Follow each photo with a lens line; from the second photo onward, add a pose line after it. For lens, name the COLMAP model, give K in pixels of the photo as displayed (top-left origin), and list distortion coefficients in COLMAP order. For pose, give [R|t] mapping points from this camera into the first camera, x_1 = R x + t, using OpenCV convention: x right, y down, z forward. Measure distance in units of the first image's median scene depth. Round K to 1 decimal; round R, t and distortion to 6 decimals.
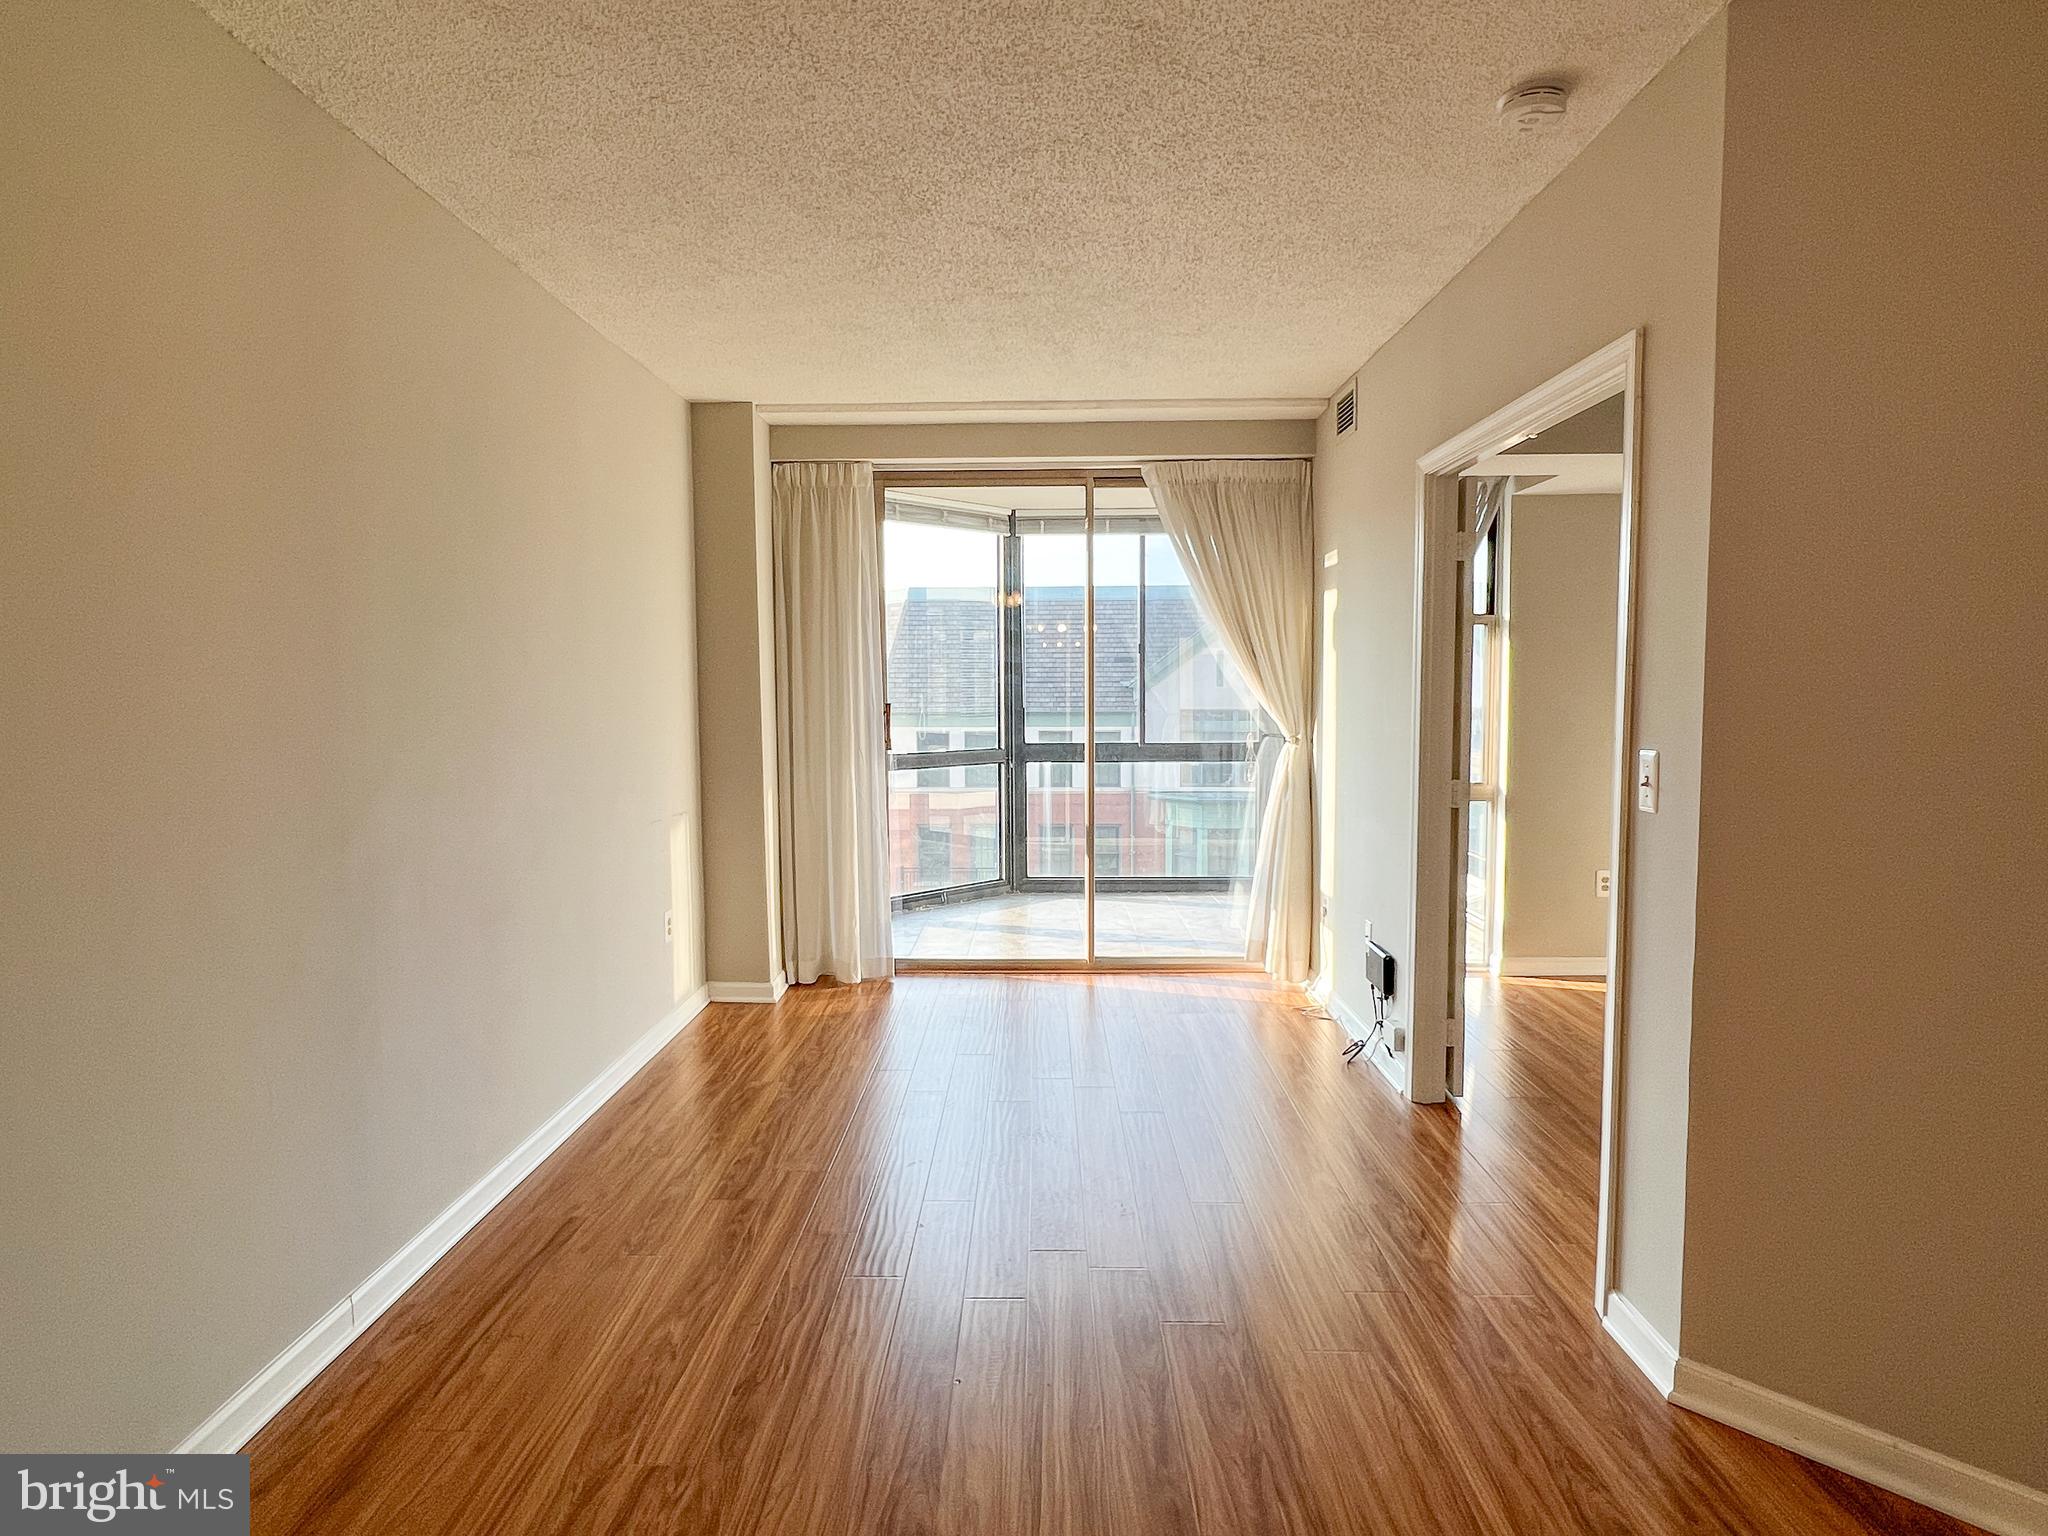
lens RADIAL K [[1114.7, 0, 1024.0], [0, 1114.7, 768.0], [0, 0, 1]] dist [-0.002208, -0.001102]
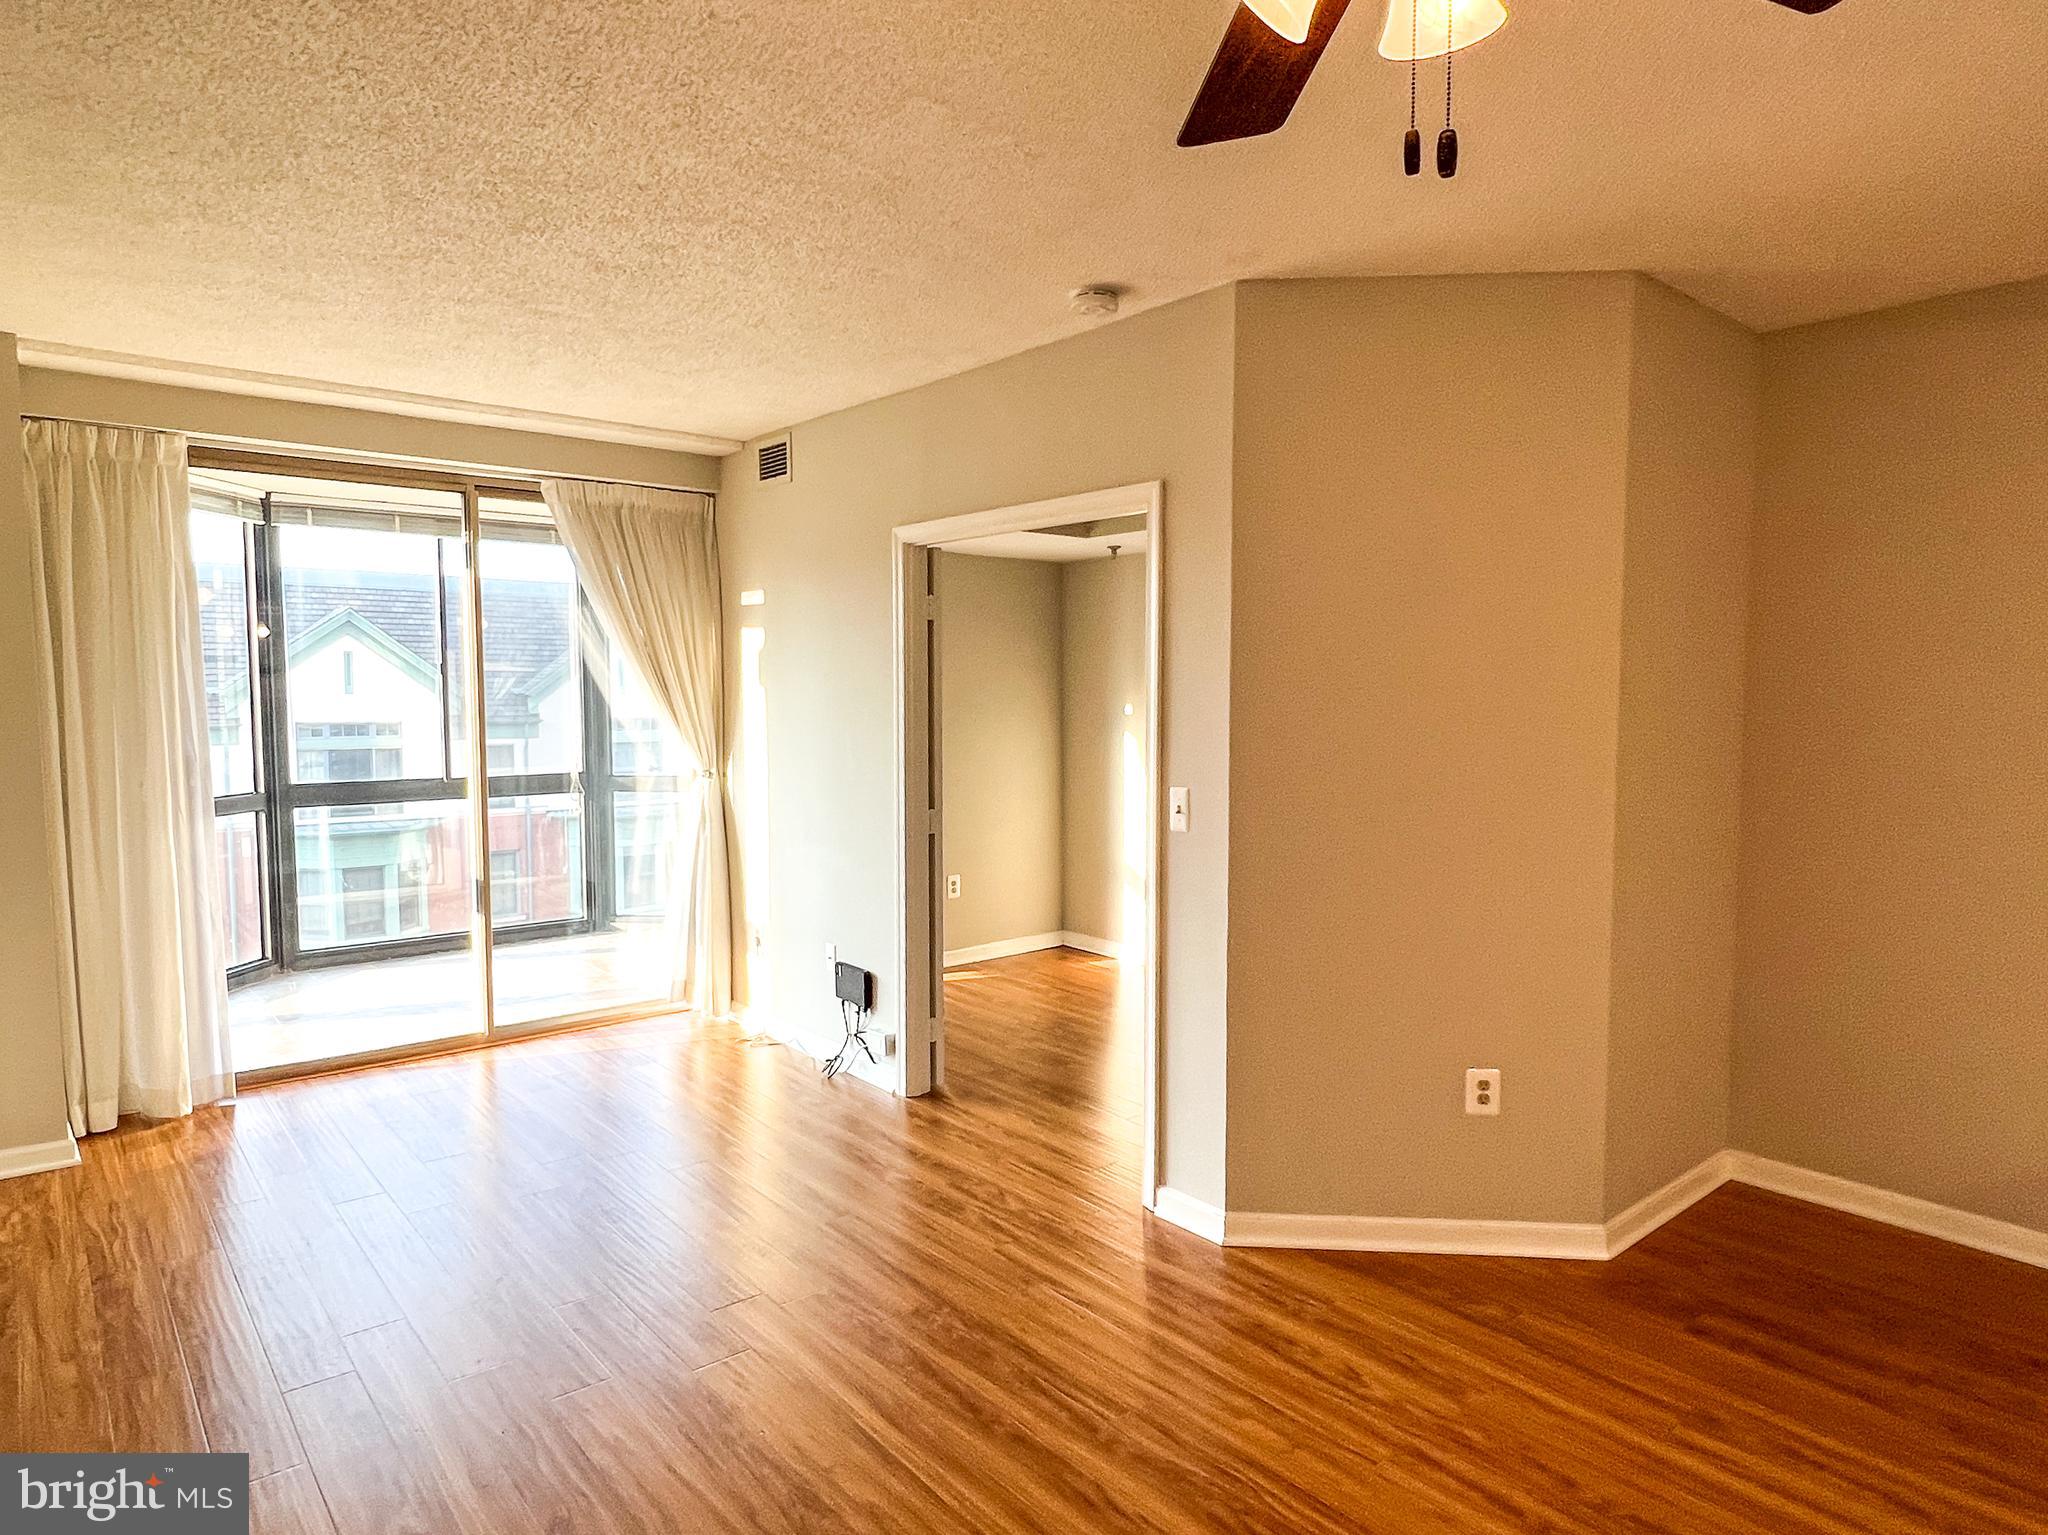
lens RADIAL K [[1219.2, 0, 1024.0], [0, 1219.2, 767.5], [0, 0, 1]] dist [-0.001521, -0.001394]
pose [[0.754639, -0.036374, 0.655131, -0.268624], [0.042609, 0.999071, 0.006389, -0.026710], [-0.654755, 0.023093, 0.755488, -0.009941]]
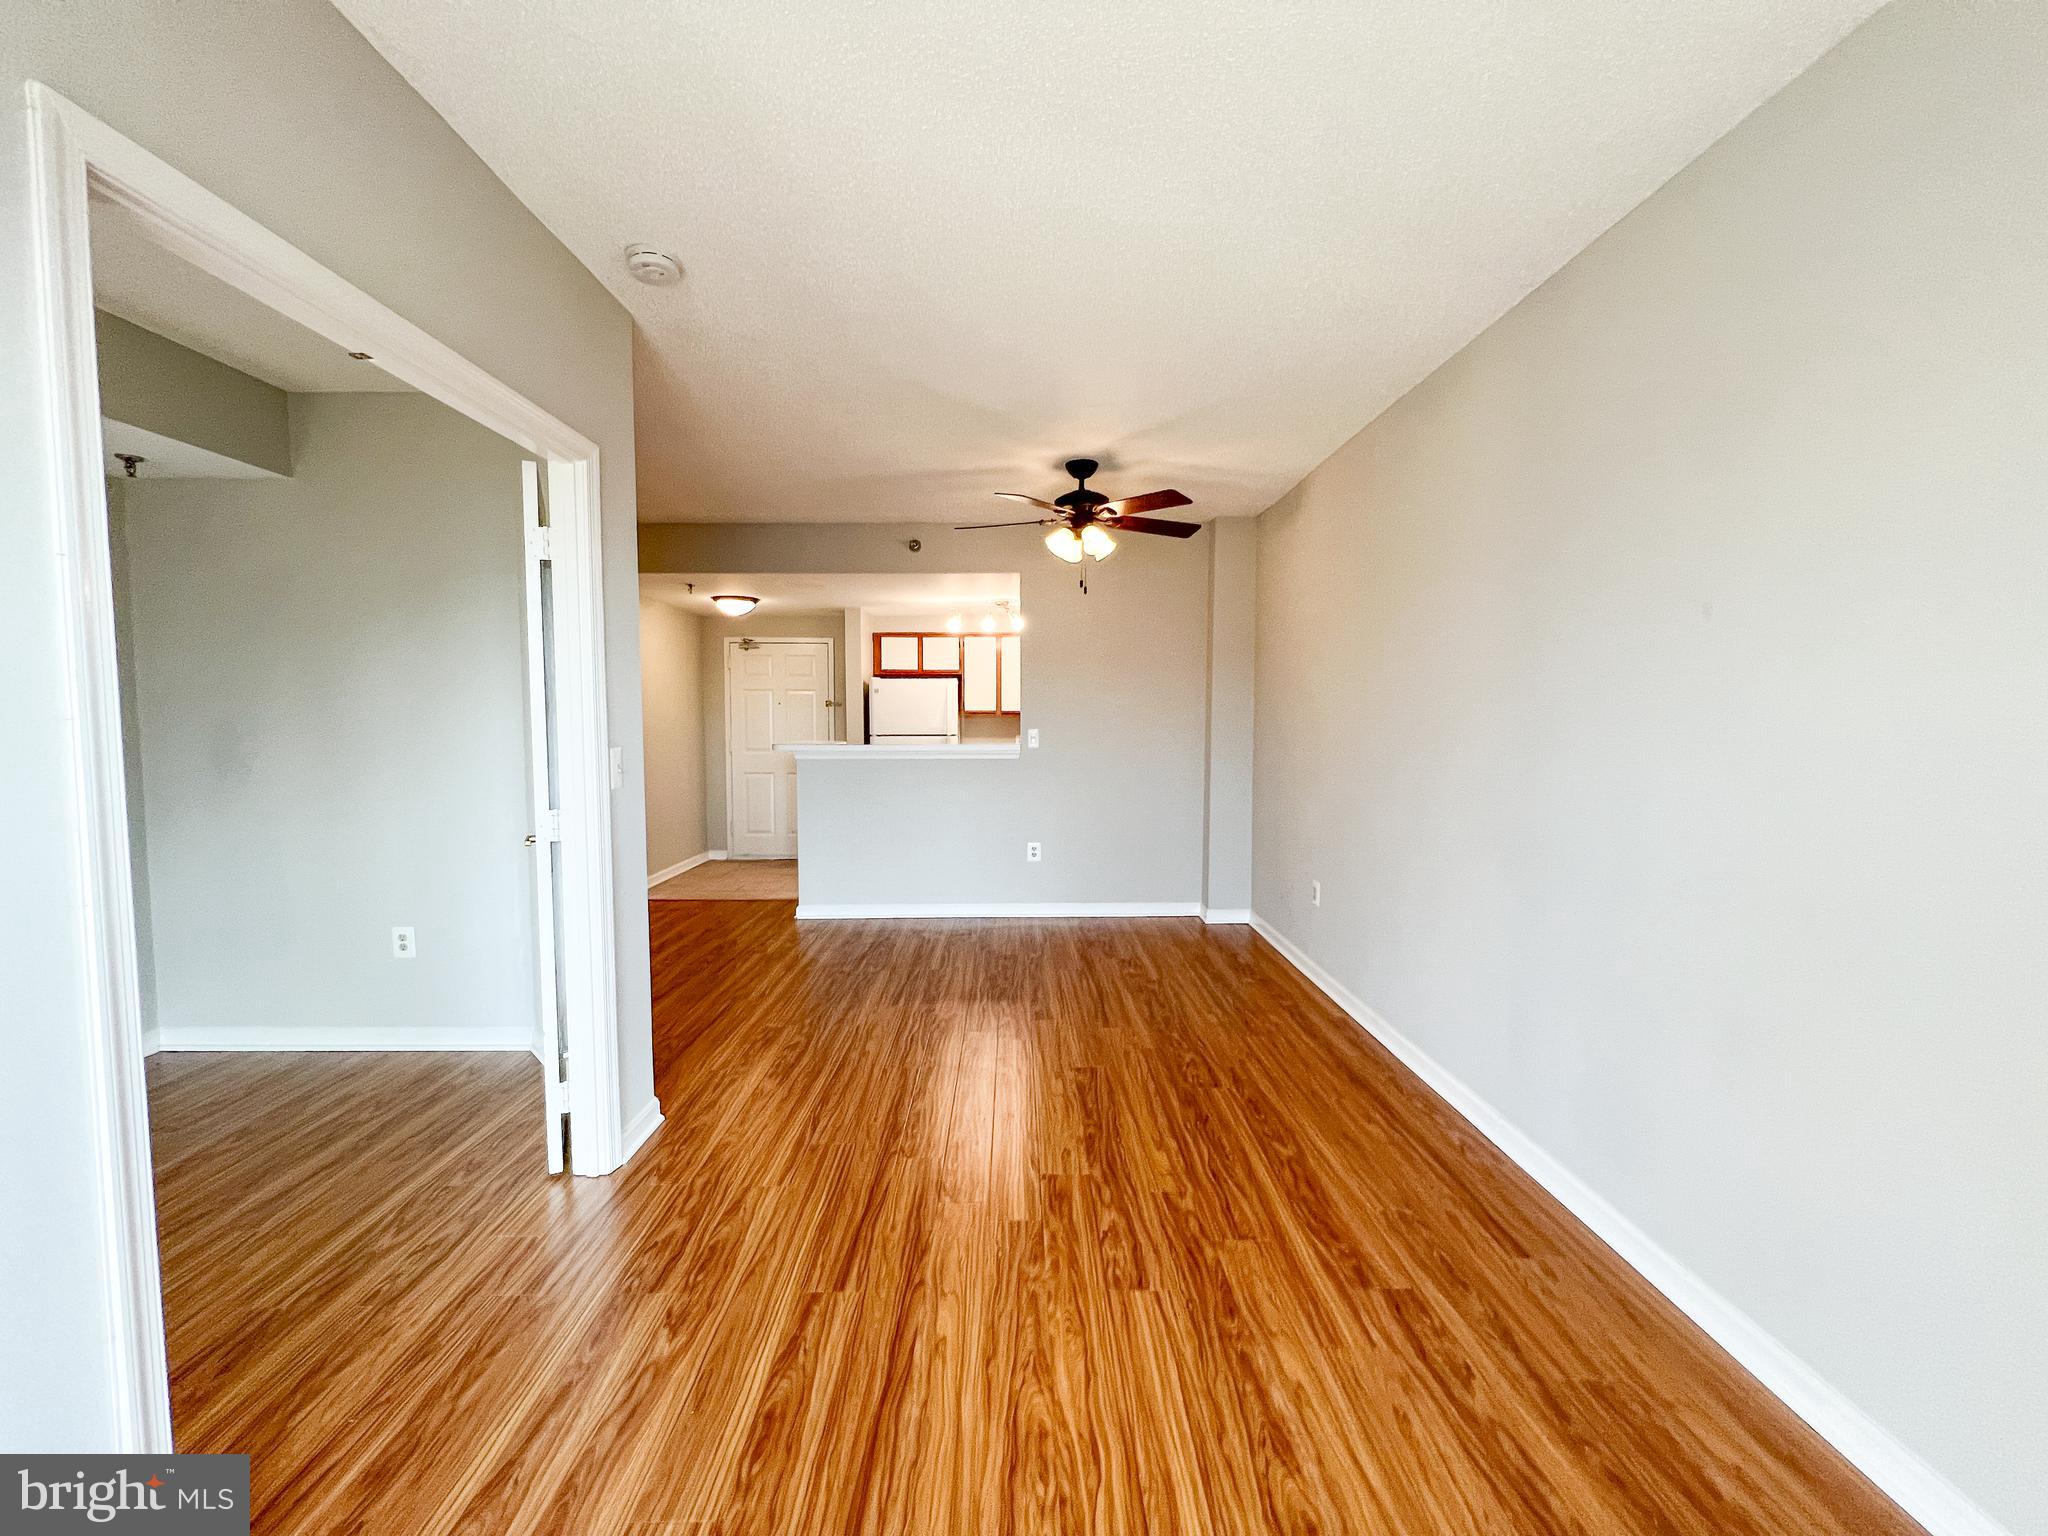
lens RADIAL K [[810.7, 0, 1024.0], [0, 810.7, 768.0], [0, 0, 1]] dist [0.000001, 0.000044]
pose [[-0.999588, 0.007164, -0.027799, 0.023078], [0.003265, 0.990450, 0.137833, -0.062702], [0.028521, 0.137685, -0.990065, 0.964862]]
